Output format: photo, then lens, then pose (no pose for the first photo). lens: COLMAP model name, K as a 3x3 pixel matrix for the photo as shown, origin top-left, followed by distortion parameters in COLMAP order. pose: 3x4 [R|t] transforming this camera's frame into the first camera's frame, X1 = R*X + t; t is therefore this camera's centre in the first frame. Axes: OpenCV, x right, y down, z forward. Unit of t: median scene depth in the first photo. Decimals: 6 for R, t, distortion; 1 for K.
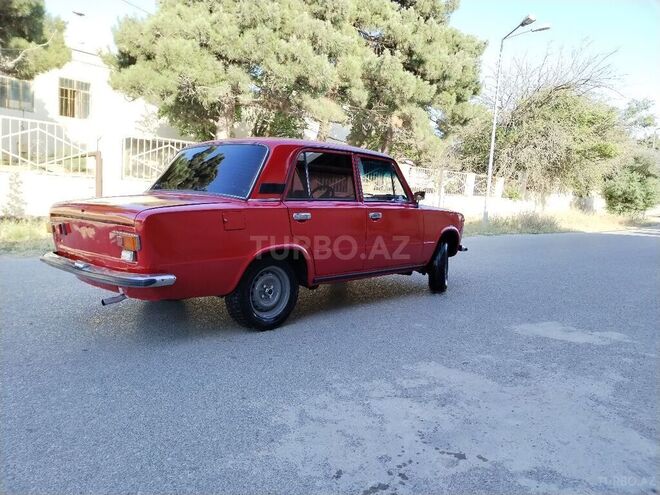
lens RADIAL K [[480.2, 0, 333.6], [0, 480.2, 246.6], [0, 0, 1]] dist [0.018880, -0.019283]
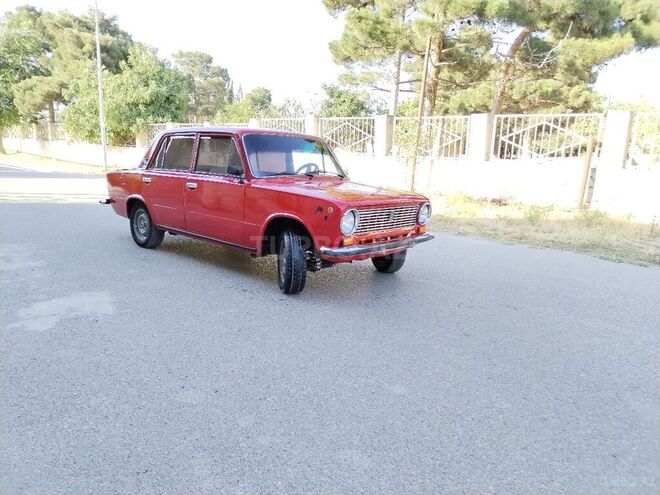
lens RADIAL K [[480.2, 0, 328.2], [0, 480.2, 246.6], [0, 0, 1]] dist [0.018880, -0.019283]
pose [[0.021123, 0.156953, -0.987380, 0.246813], [-0.133275, 0.979228, 0.152806, -0.029028], [0.990854, 0.128366, 0.041602, 0.262119]]
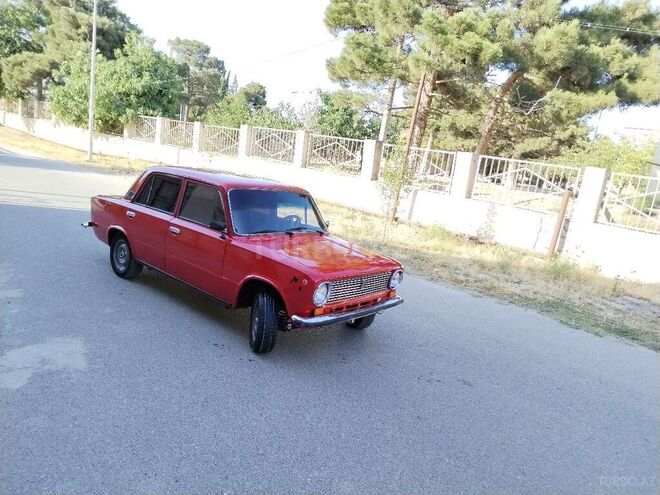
lens RADIAL K [[480.2, 0, 328.8], [0, 480.2, 248.4], [0, 0, 1]] dist [0.018880, -0.019283]
pose [[0.045933, 0.167723, -0.984763, 0.251063], [-0.231288, 0.960803, 0.152854, -0.059063], [0.971801, 0.220742, 0.082925, 0.259149]]
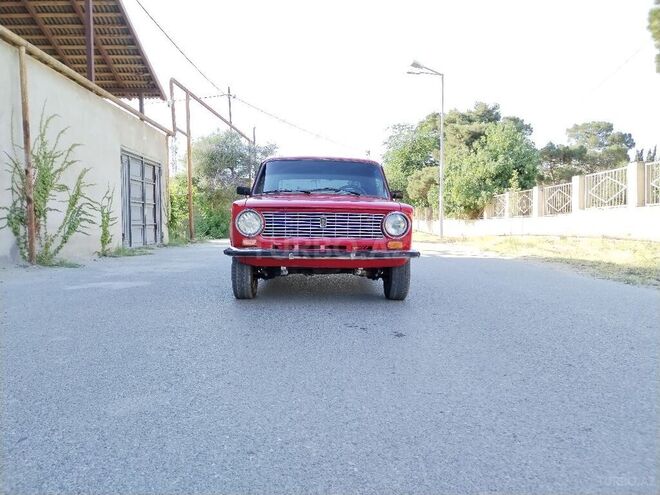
lens RADIAL K [[480.2, 0, 316.2], [0, 480.2, 234.7], [0, 0, 1]] dist [0.018880, -0.019283]
pose [[-0.735553, -0.028355, -0.676874, 0.169866], [-0.095879, 0.993424, 0.062576, -0.020630], [0.670648, 0.110926, -0.733435, 0.430472]]
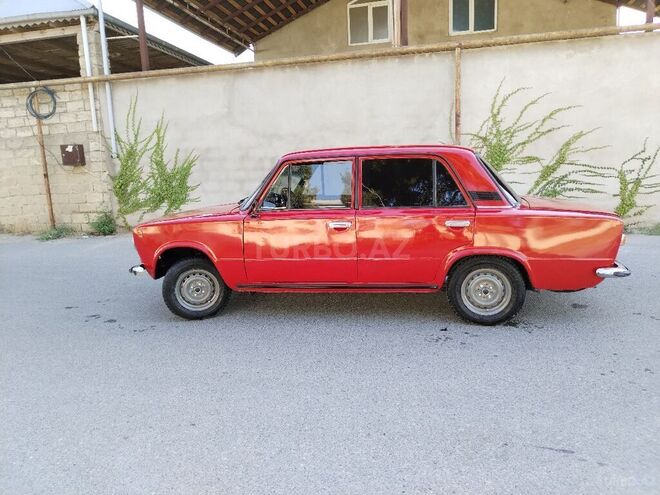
lens RADIAL K [[480.2, 0, 331.3], [0, 480.2, 243.3], [0, 0, 1]] dist [0.018880, -0.019283]
pose [[-0.508202, -0.157617, 0.846692, -0.202563], [0.102678, 0.965010, 0.241272, -0.059928], [-0.855096, 0.209552, -0.474236, 0.346771]]
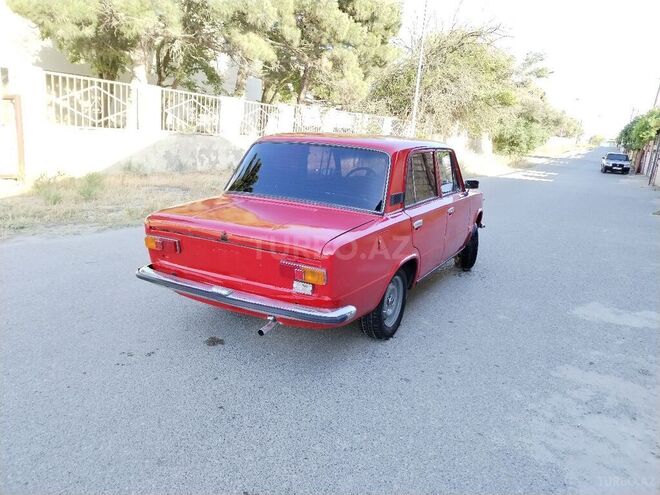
lens RADIAL K [[480.2, 0, 330.3], [0, 480.2, 246.8], [0, 0, 1]] dist [0.018880, -0.019283]
pose [[0.973392, -0.033176, 0.226733, -0.086560], [0.001007, 0.990074, 0.140544, -0.028581], [-0.229145, -0.136576, 0.963763, 0.012859]]
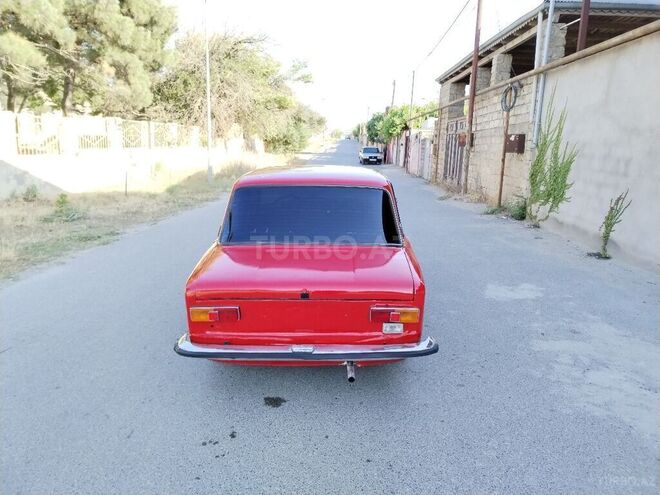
lens RADIAL K [[480.2, 0, 329.8], [0, 480.2, 245.7], [0, 0, 1]] dist [0.018880, -0.019283]
pose [[0.753937, -0.169062, 0.634821, -0.164038], [0.085179, 0.983319, 0.160711, -0.047289], [-0.651402, -0.067092, 0.755761, 0.045929]]
